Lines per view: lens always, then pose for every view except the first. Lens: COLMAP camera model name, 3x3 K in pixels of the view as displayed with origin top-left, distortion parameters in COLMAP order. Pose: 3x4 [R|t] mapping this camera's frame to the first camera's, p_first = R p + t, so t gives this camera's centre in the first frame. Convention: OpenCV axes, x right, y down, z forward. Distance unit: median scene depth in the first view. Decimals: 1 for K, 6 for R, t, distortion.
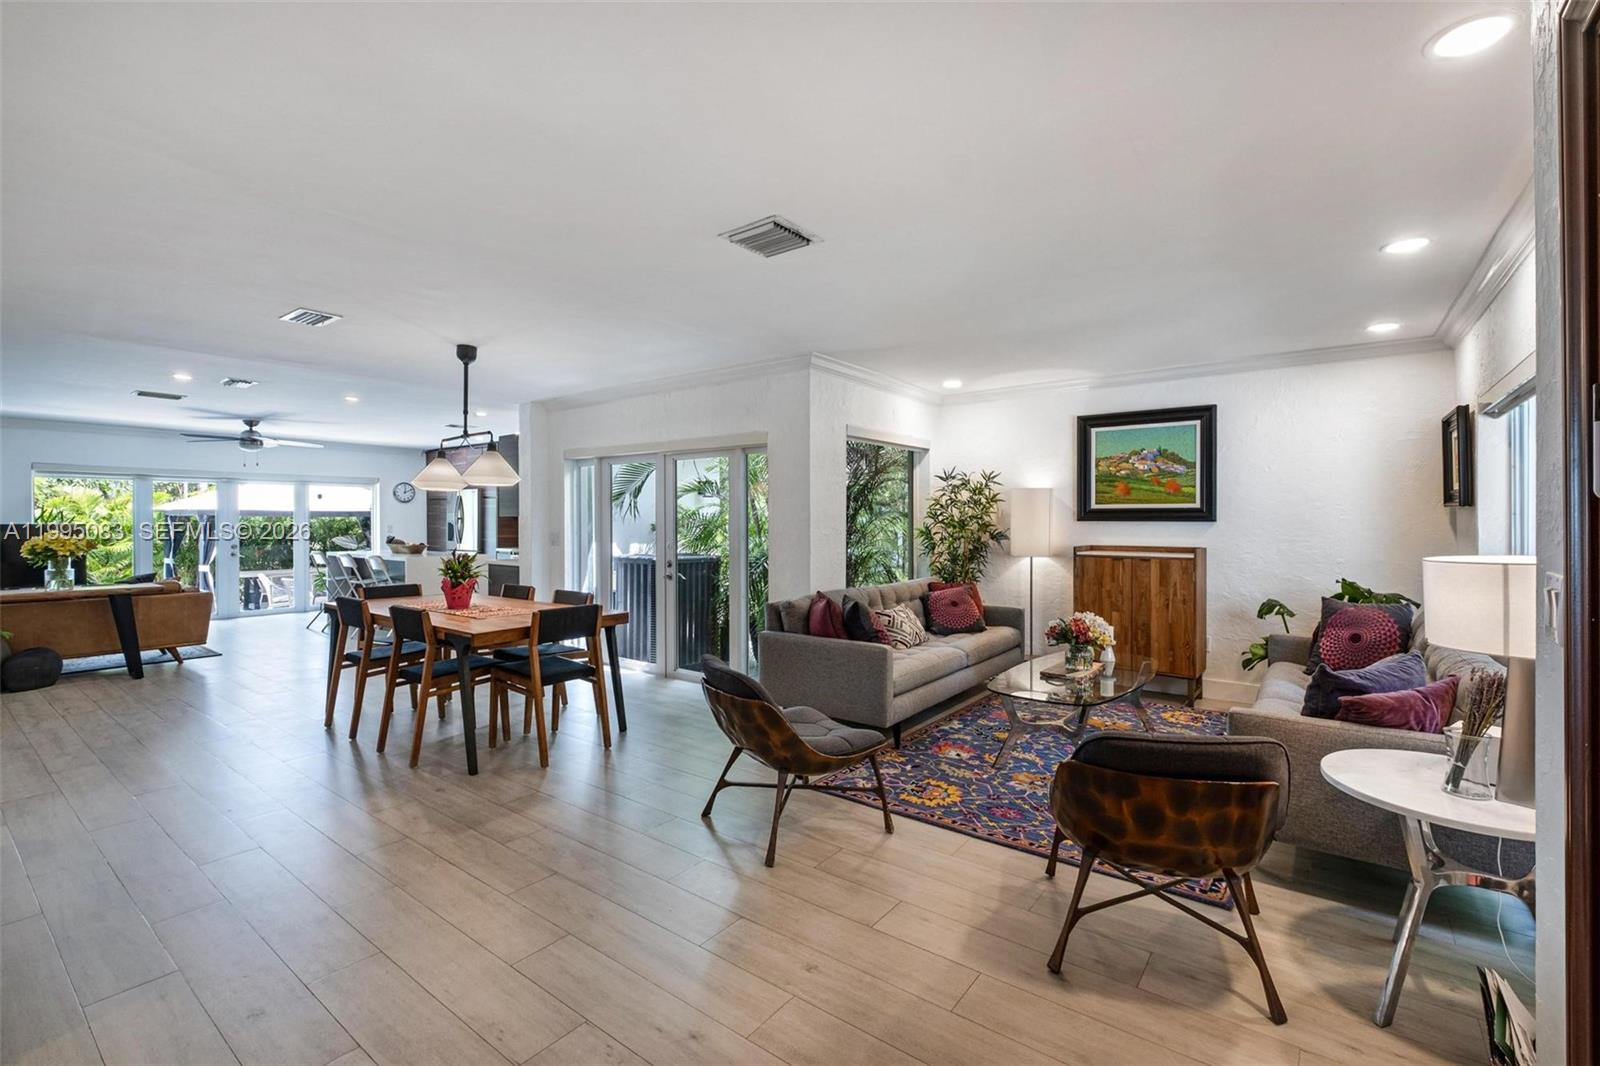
lens RADIAL K [[698.7, 0, 830.3], [0, 698.7, 525.6], [0, 0, 1]] dist [-0.003843, -0.003981]
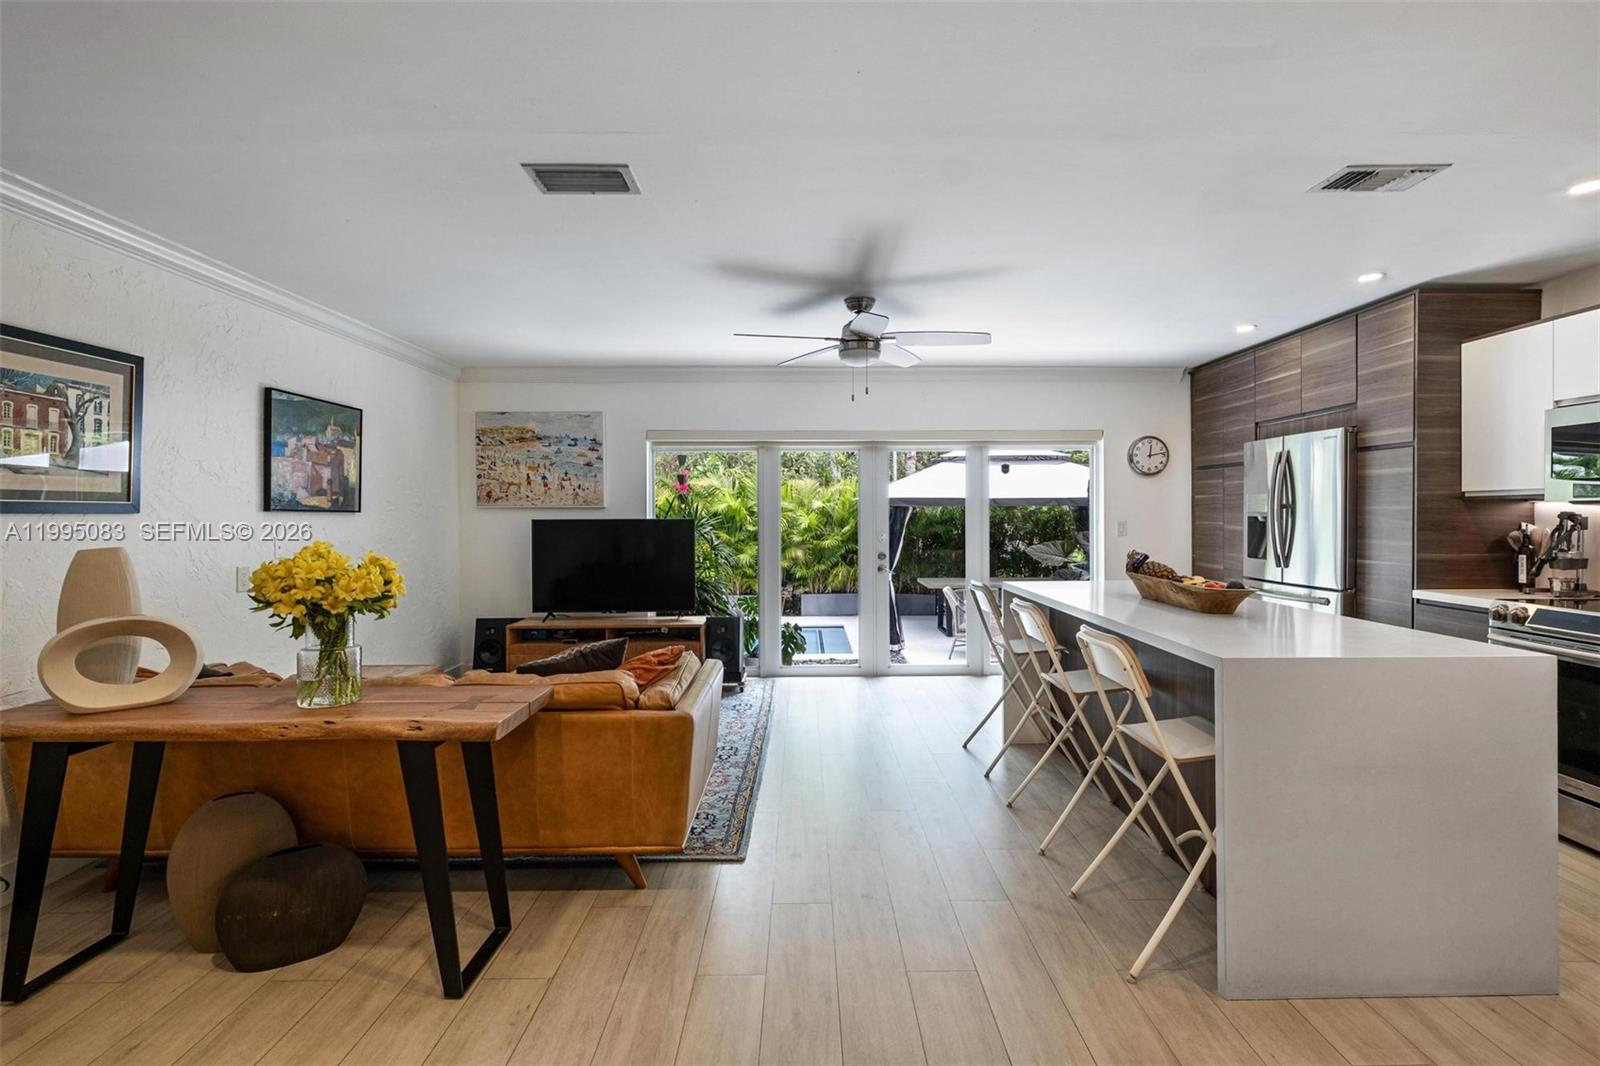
lens RADIAL K [[738.2, 0, 811.2], [0, 738.2, 519.7], [0, 0, 1]] dist [0.003077, -0.004565]
pose [[0.590472, 0.002675, -0.807054, -0.658962], [0.001295, 0.999990, 0.004261, -0.006816], [0.807057, -0.003561, 0.590463, 0.995416]]
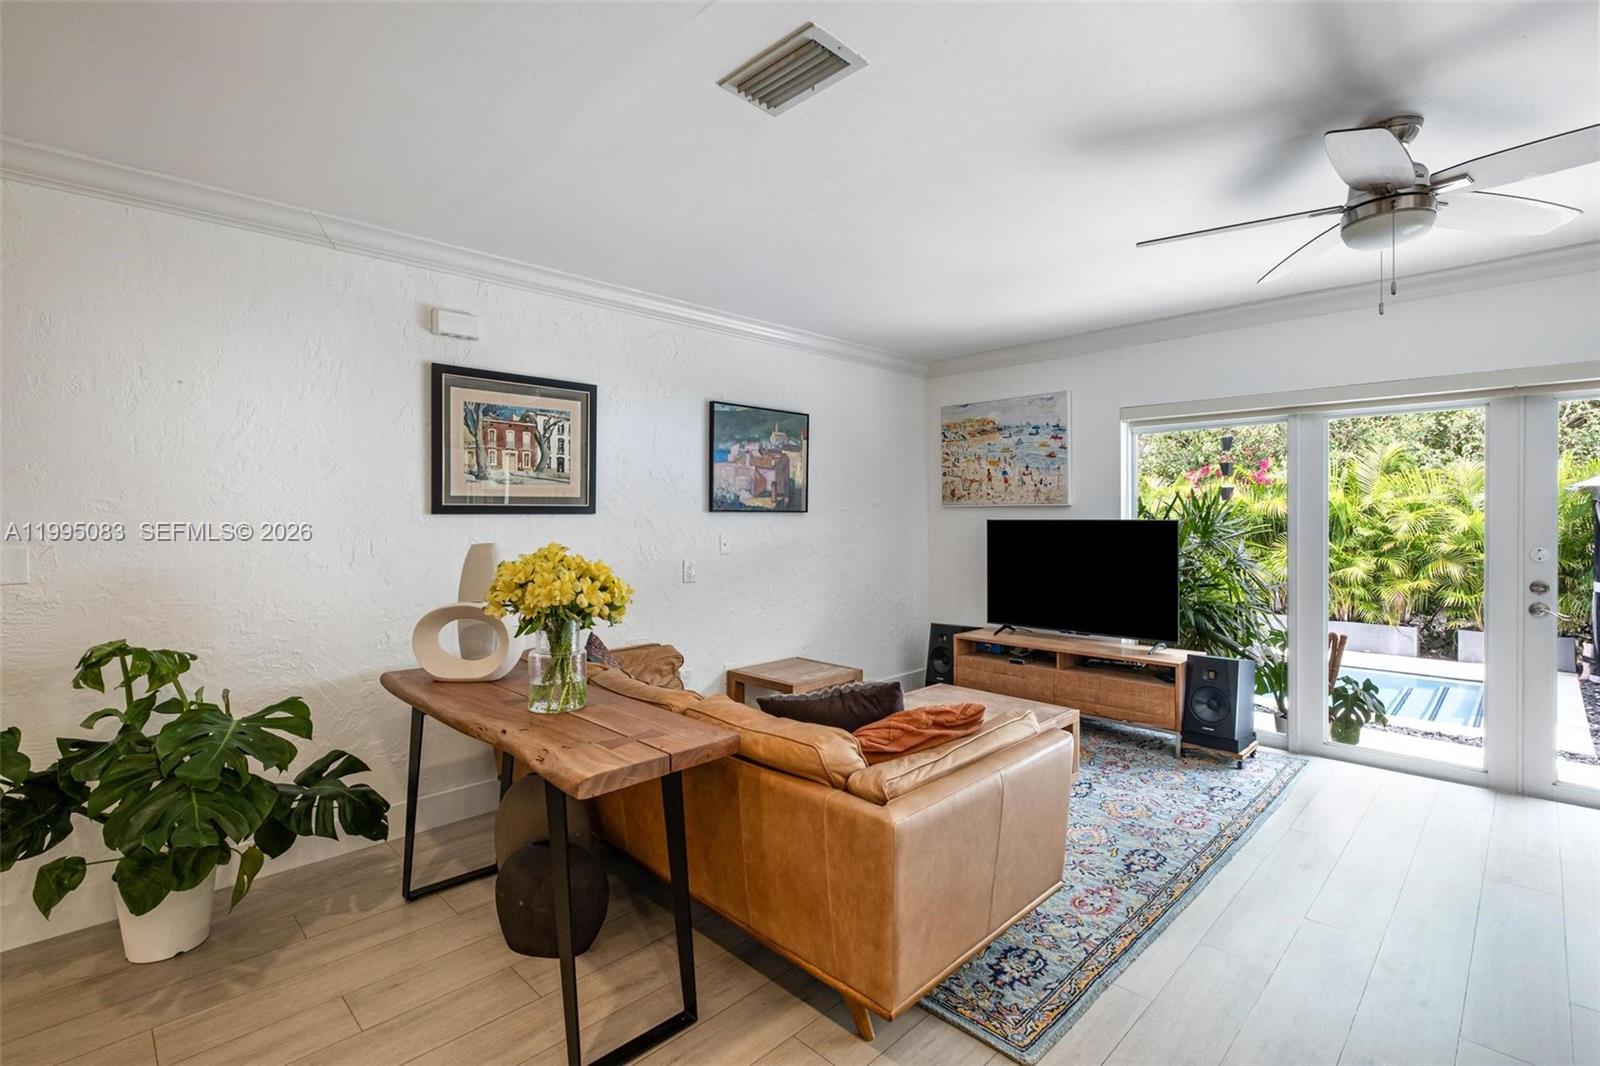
lens RADIAL K [[738.2, 0, 810.6], [0, 738.2, 522.9], [0, 0, 1]] dist [0.003077, -0.004565]
pose [[-0.157690, 0.010269, -0.987435, -0.768907], [0.000246, 0.999946, 0.010360, -0.008849], [0.987489, 0.001391, -0.157684, 1.214869]]
